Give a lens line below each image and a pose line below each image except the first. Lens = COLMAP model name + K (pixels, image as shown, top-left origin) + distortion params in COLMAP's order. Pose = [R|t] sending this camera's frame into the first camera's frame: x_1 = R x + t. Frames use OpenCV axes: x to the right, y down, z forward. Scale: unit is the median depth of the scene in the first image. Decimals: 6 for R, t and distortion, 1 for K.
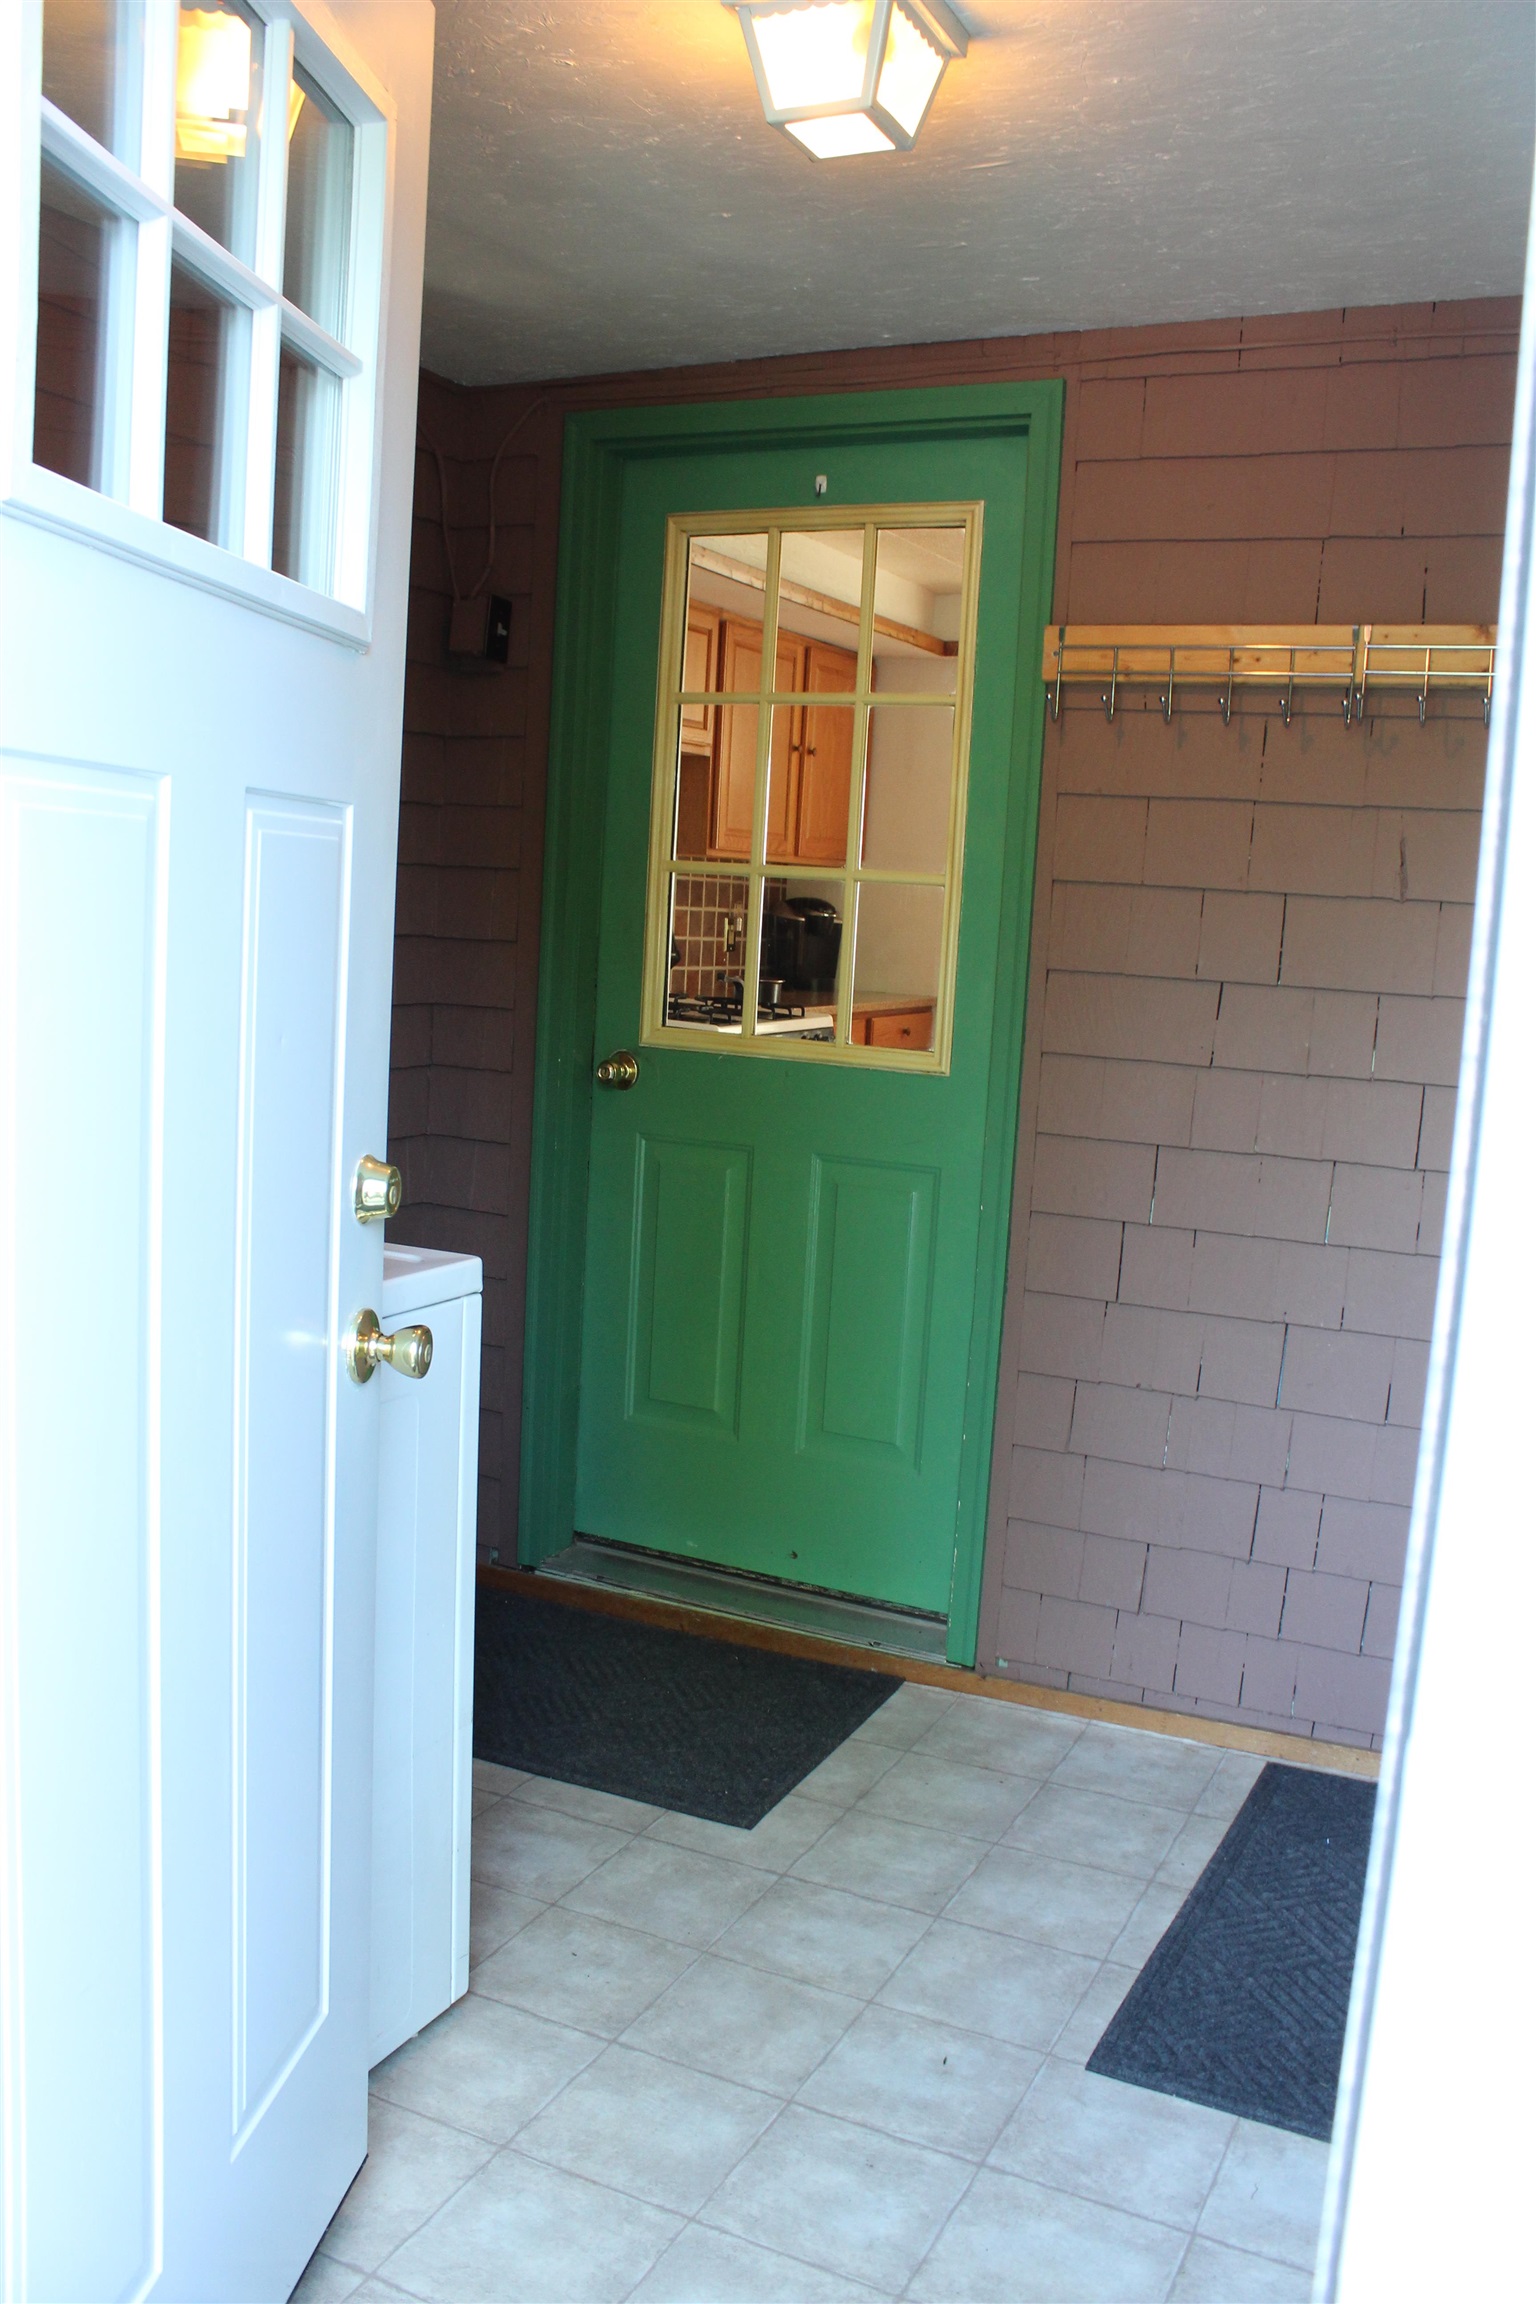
lens RADIAL K [[1927.7, 0, 768.3], [0, 1927.7, 1152.8], [0, 0, 1]] dist [-0.108178, 0.003535]
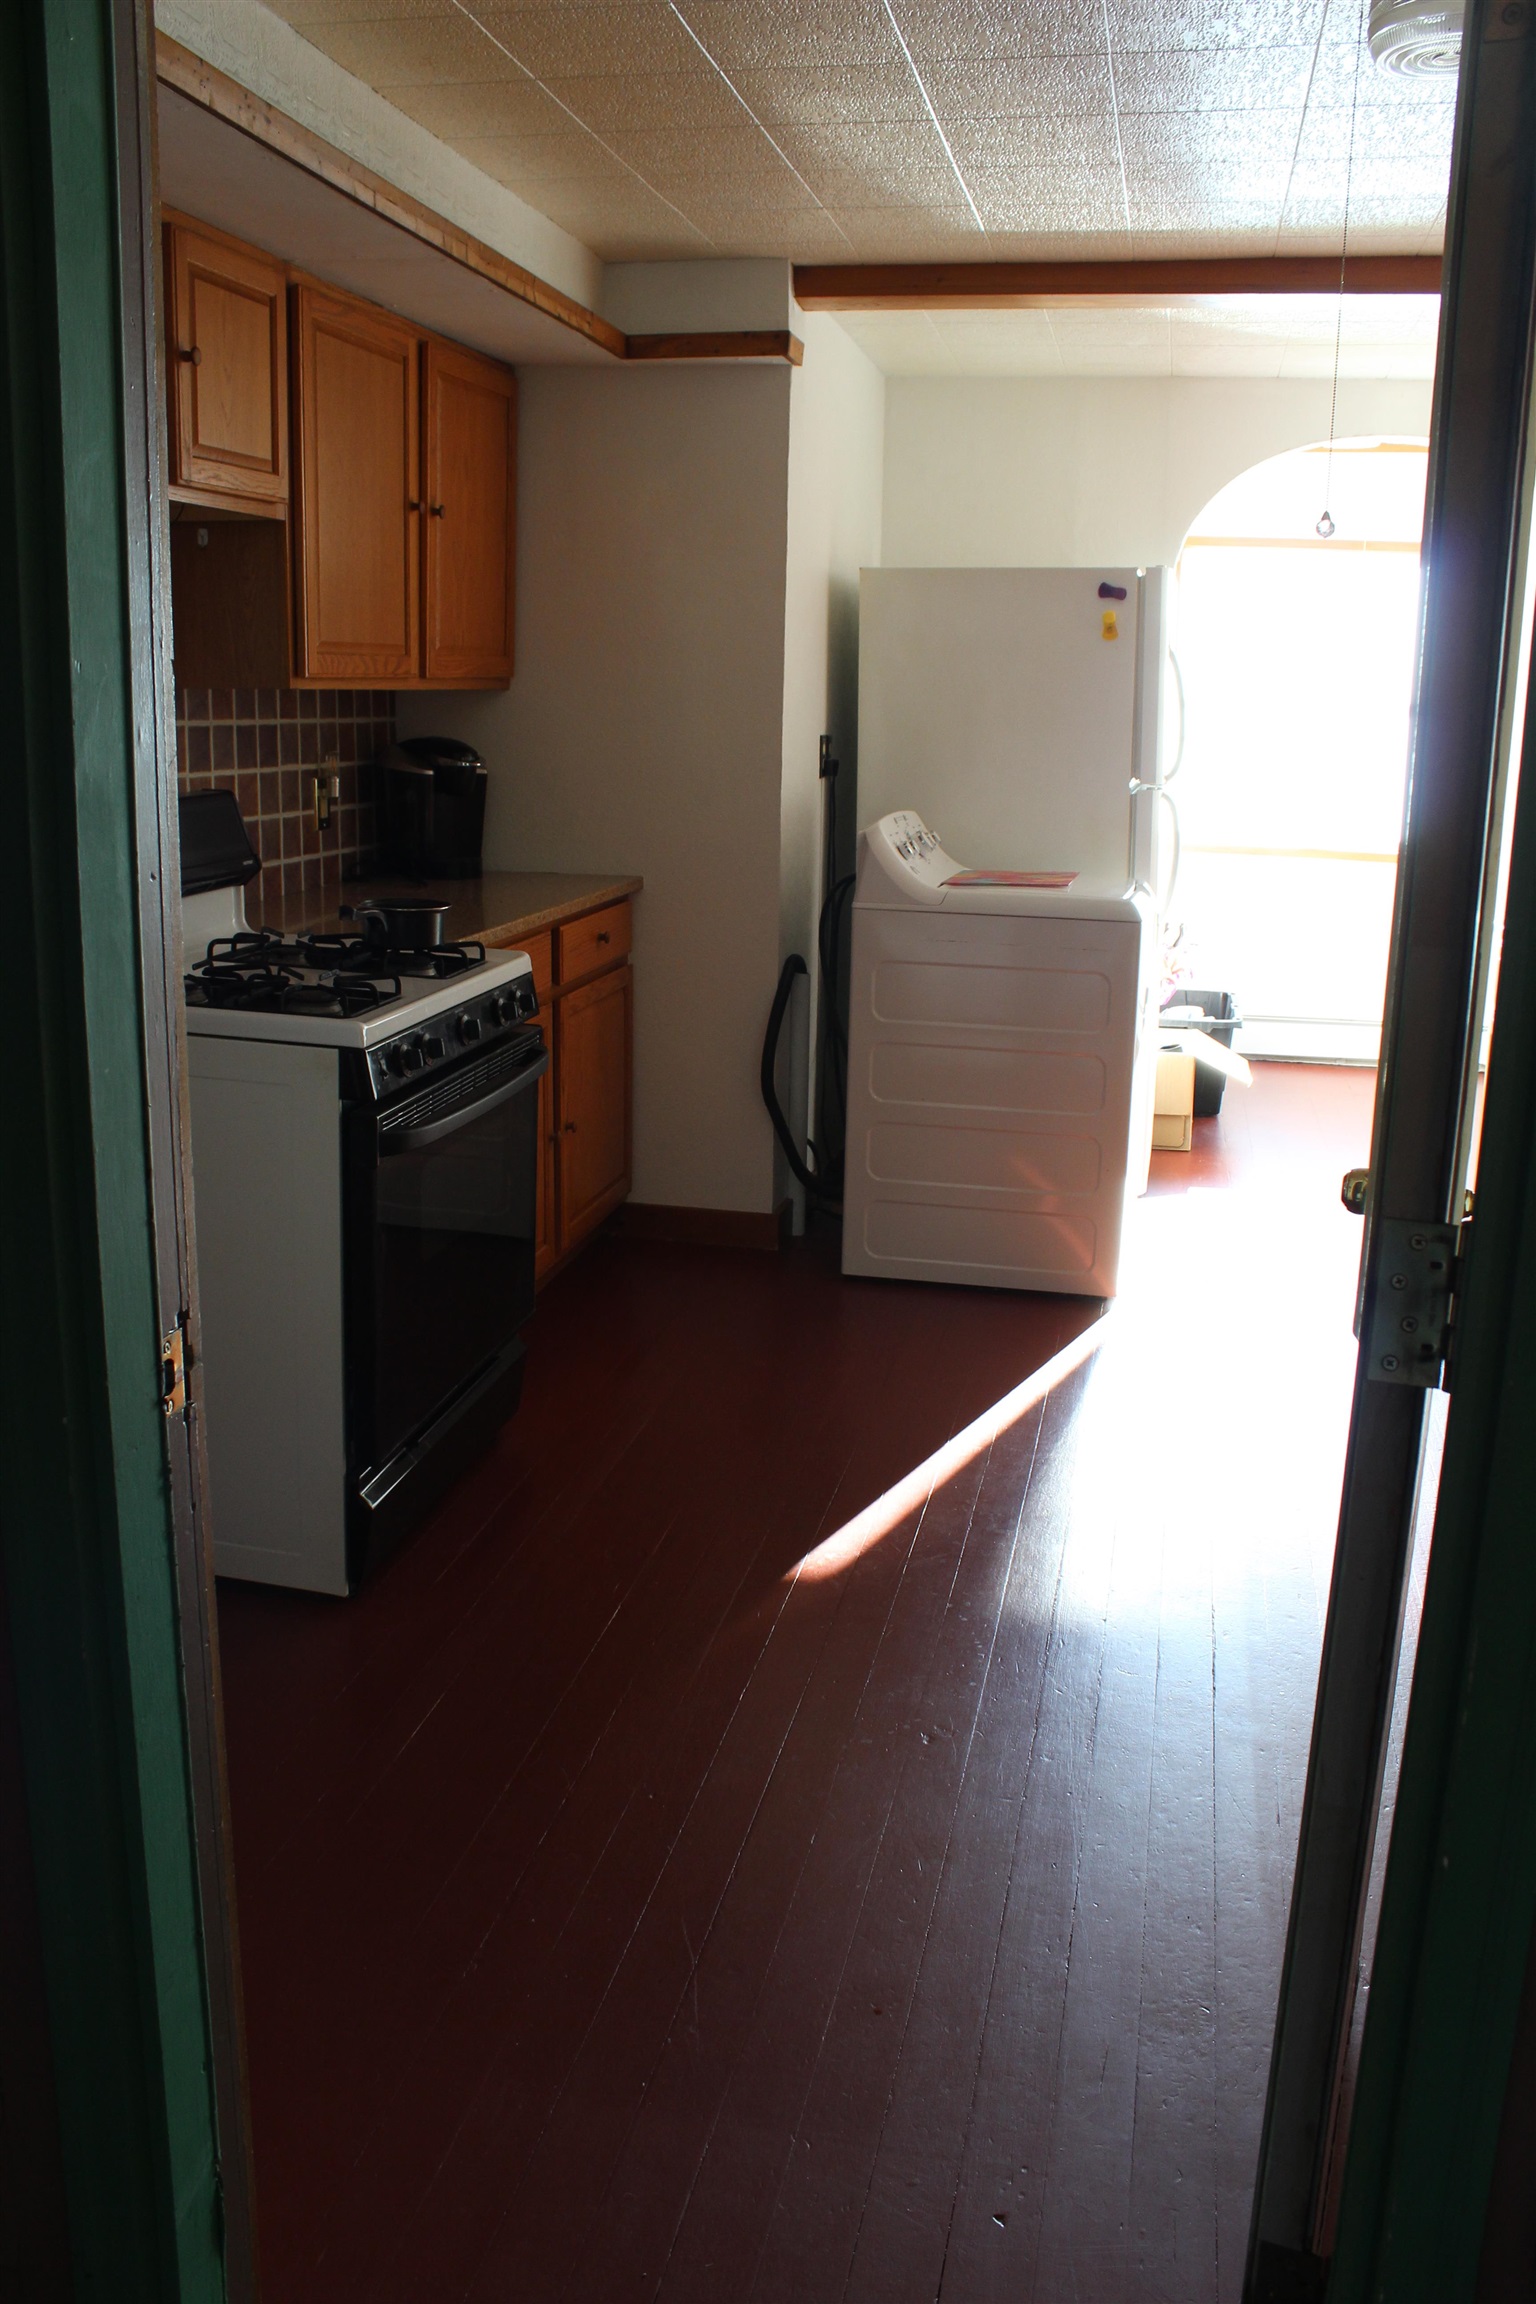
lens RADIAL K [[1927.7, 0, 763.6], [0, 1927.7, 1149.4], [0, 0, 1]] dist [-0.108178, 0.003535]
pose [[0.971064, -0.086173, 0.222728, -0.030263], [0.061035, 0.991208, 0.117396, -0.067471], [-0.230887, -0.100405, 0.967786, 0.348298]]
